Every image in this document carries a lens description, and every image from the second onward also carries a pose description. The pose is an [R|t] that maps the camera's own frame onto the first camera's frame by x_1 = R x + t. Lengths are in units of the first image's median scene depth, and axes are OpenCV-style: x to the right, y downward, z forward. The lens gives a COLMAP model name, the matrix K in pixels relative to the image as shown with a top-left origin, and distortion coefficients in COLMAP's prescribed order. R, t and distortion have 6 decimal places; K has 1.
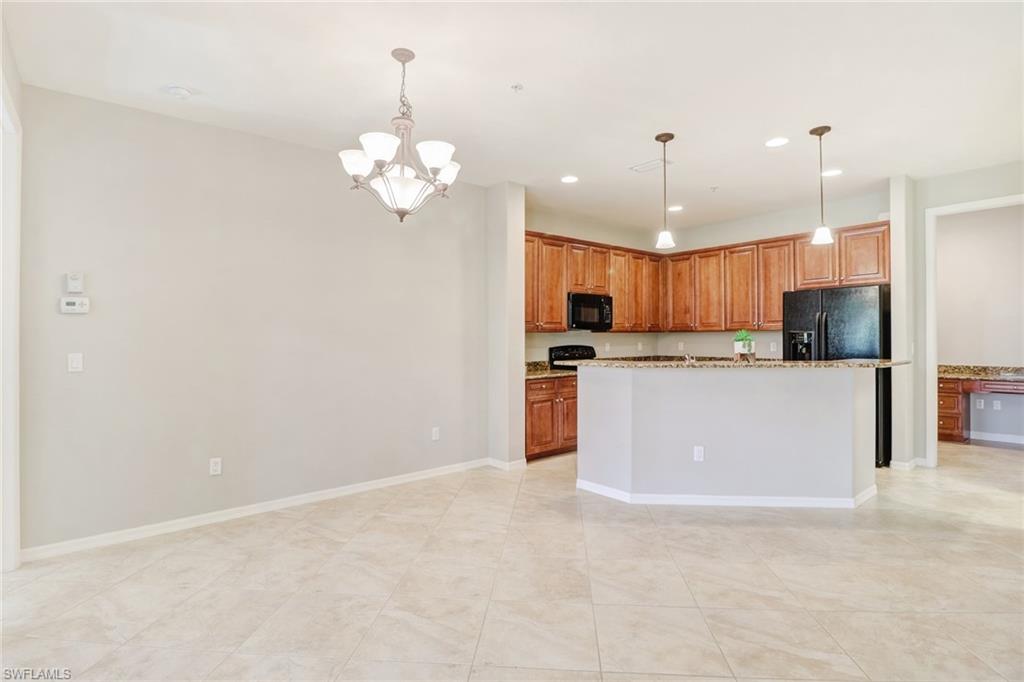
lens RADIAL K [[515.7, 0, 528.6], [0, 515.7, 337.3], [0, 0, 1]] dist [-0.004726, -0.001029]
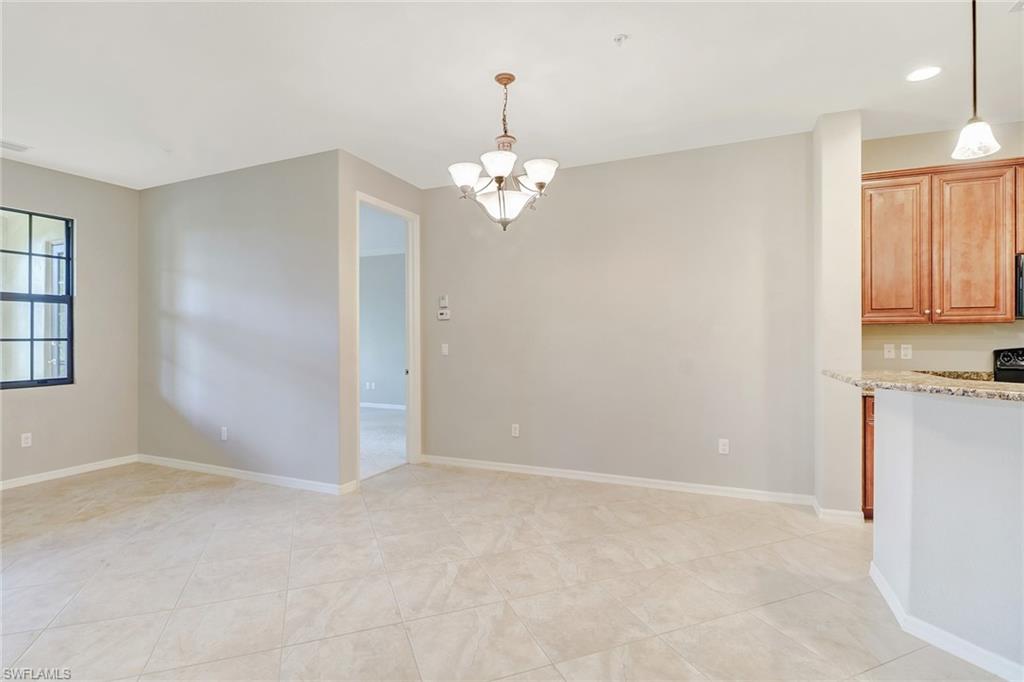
lens RADIAL K [[505.7, 0, 494.5], [0, 505.7, 335.8], [0, 0, 1]] dist [-0.018688, -0.001586]
pose [[0.404687, 0.005630, -0.914438, 0.350372], [0.005157, 0.999951, 0.008439, -0.004121], [0.914441, -0.008131, 0.404638, 0.258697]]
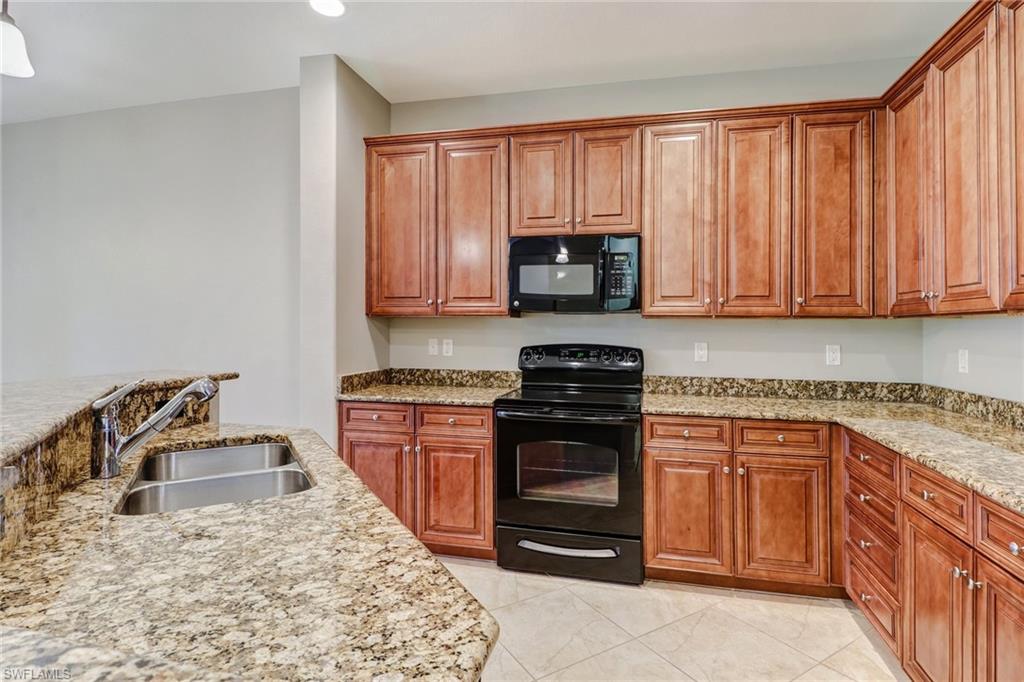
lens RADIAL K [[515.7, 0, 528.6], [0, 515.7, 337.3], [0, 0, 1]] dist [-0.004726, -0.001029]
pose [[0.597673, 0.027723, -0.801261, 0.501085], [-0.011966, 0.999599, 0.025660, -0.003159], [0.801651, -0.005748, 0.597765, 0.733160]]
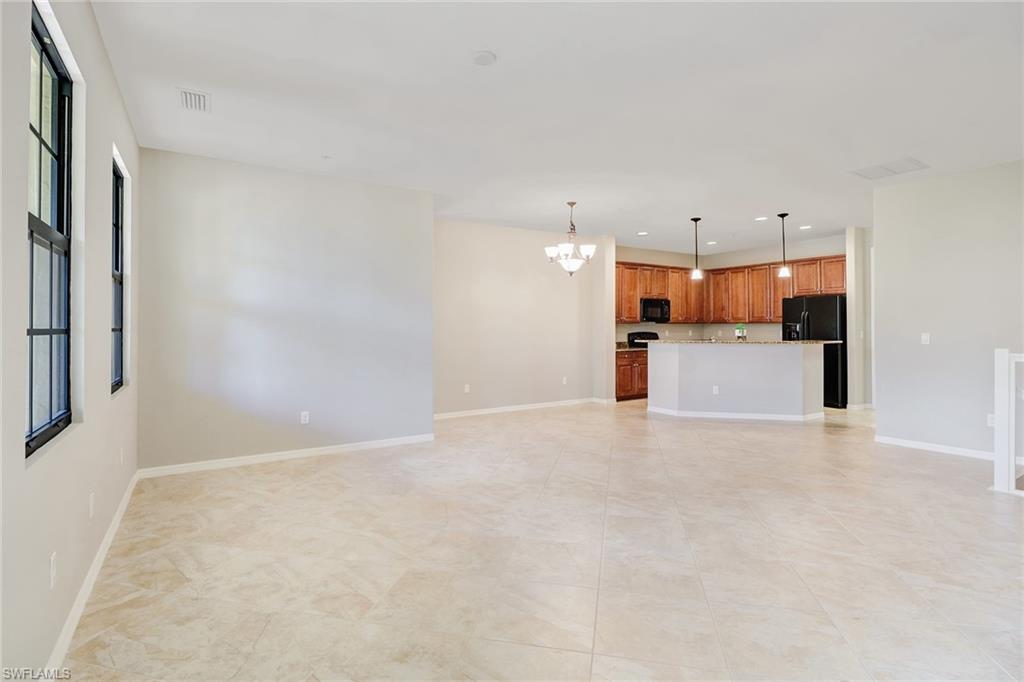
lens RADIAL K [[508.2, 0, 516.3], [0, 508.2, 317.1], [0, 0, 1]] dist [-0.014625, -0.000262]
pose [[0.989175, 0.001538, -0.146734, -0.073991], [-0.003980, 0.999858, -0.016352, -0.002474], [0.146688, 0.016759, 0.989041, -0.608684]]
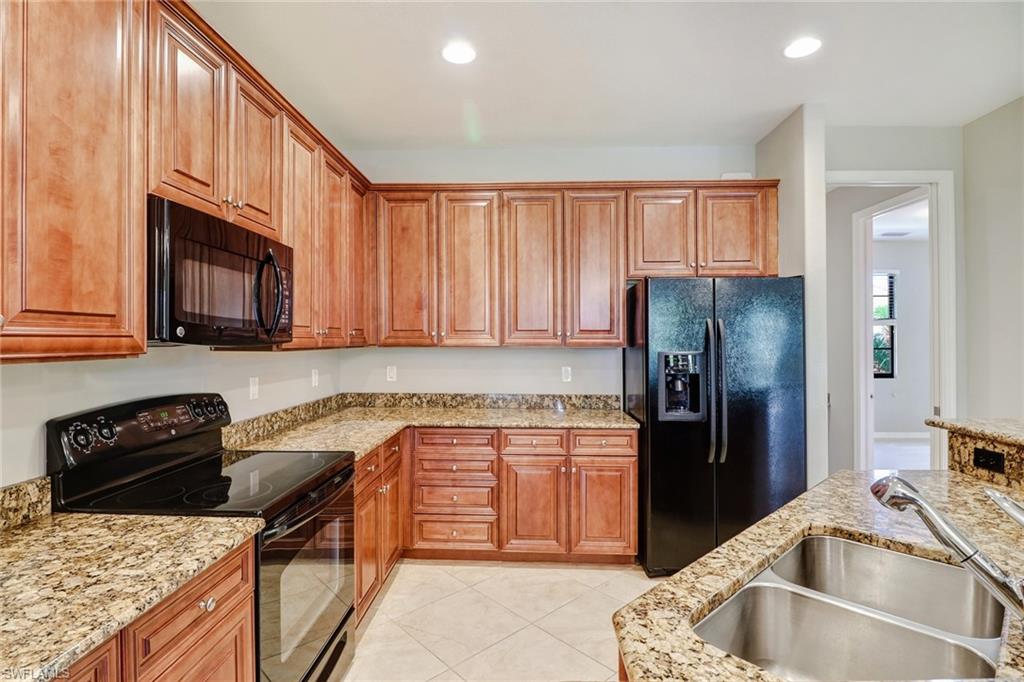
lens RADIAL K [[485.4, 0, 507.1], [0, 485.4, 342.9], [0, 0, 1]] dist [-0.023186, -0.000497]
pose [[0.684310, 0.003535, 0.729183, 0.027939], [-0.007714, 0.999967, 0.002392, -0.018977], [-0.729151, -0.007261, 0.684315, 0.740047]]
